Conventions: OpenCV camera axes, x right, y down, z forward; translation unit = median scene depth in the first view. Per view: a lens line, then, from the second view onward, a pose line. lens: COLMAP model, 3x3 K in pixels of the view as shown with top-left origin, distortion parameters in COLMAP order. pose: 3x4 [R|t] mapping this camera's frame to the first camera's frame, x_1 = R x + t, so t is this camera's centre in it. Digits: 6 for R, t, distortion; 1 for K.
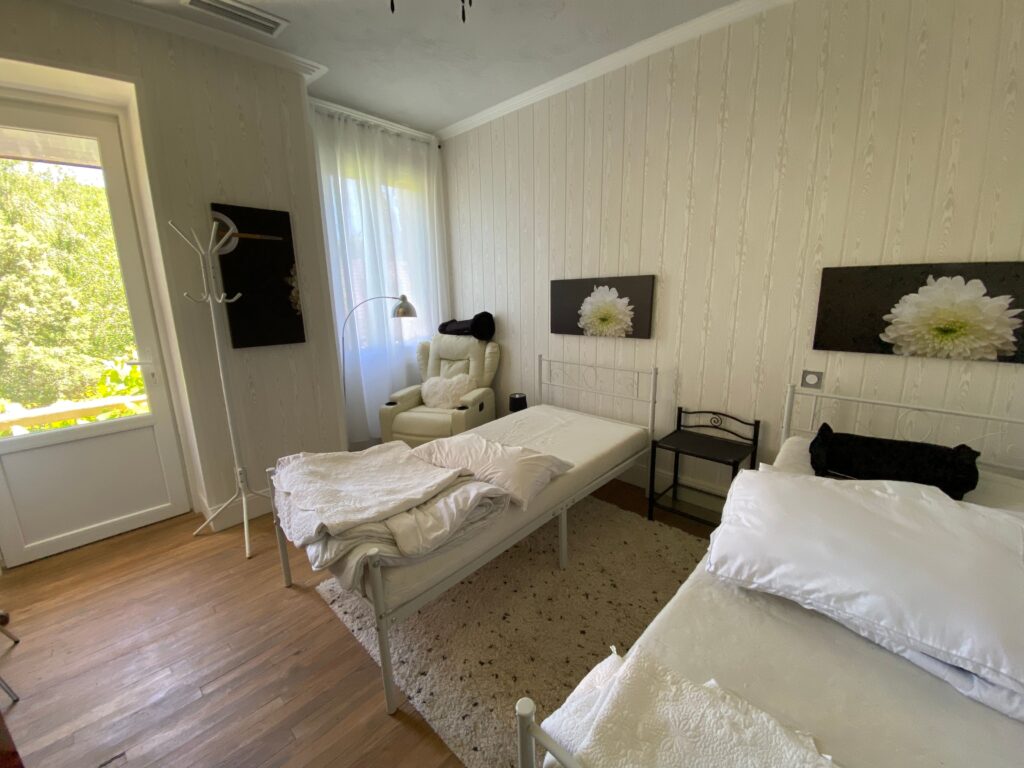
lens RADIAL K [[415.3, 0, 514.1], [0, 415.3, 381.2], [0, 0, 1]] dist [0.029859, -0.025349]
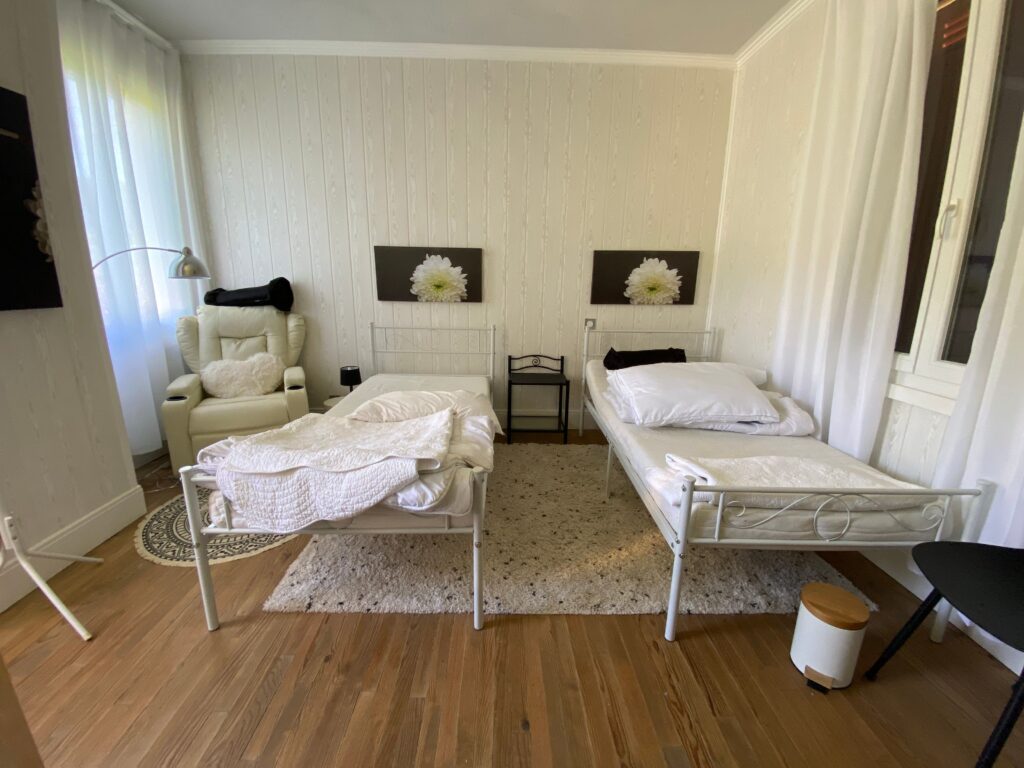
lens RADIAL K [[415.3, 0, 514.1], [0, 415.3, 381.2], [0, 0, 1]] dist [0.029859, -0.025349]
pose [[0.711739, -0.128499, 0.690591, -0.449296], [0.119380, 0.990951, 0.061352, 0.060135], [-0.692225, 0.038776, 0.720639, 0.076163]]
